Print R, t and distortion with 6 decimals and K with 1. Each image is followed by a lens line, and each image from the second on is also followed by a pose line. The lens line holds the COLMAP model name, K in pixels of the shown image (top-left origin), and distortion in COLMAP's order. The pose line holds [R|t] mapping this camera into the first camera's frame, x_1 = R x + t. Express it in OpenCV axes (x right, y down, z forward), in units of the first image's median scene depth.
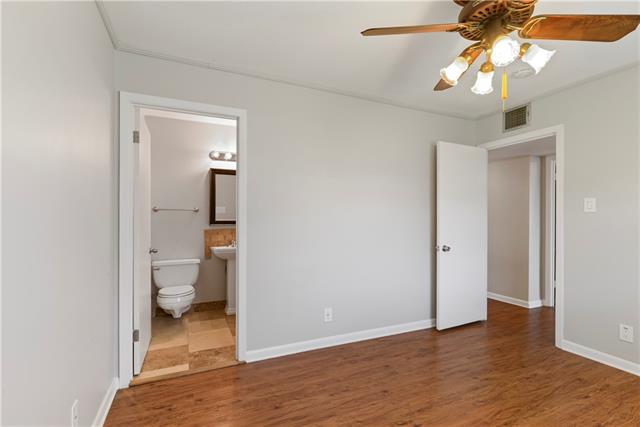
lens RADIAL K [[297.8, 0, 322.6], [0, 297.8, 216.5], [0, 0, 1]] dist [-0.005491, -0.000372]
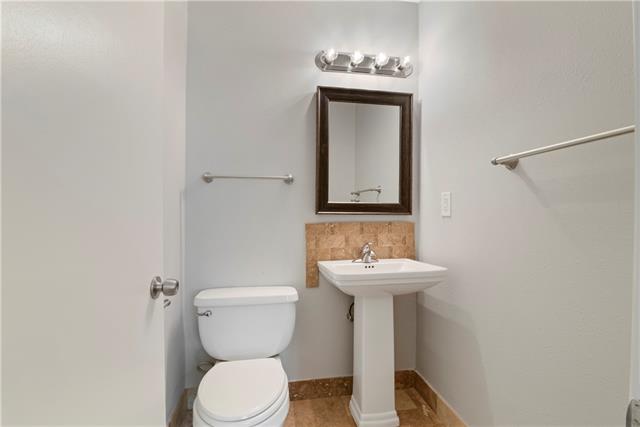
lens RADIAL K [[297.8, 0, 320.8], [0, 297.8, 211.8], [0, 0, 1]] dist [-0.005491, -0.000372]
pose [[0.958220, 0.008569, -0.285905, -0.242618], [-0.002321, 0.999751, 0.022186, 0.016524], [0.286024, -0.020595, 0.958001, 0.565185]]
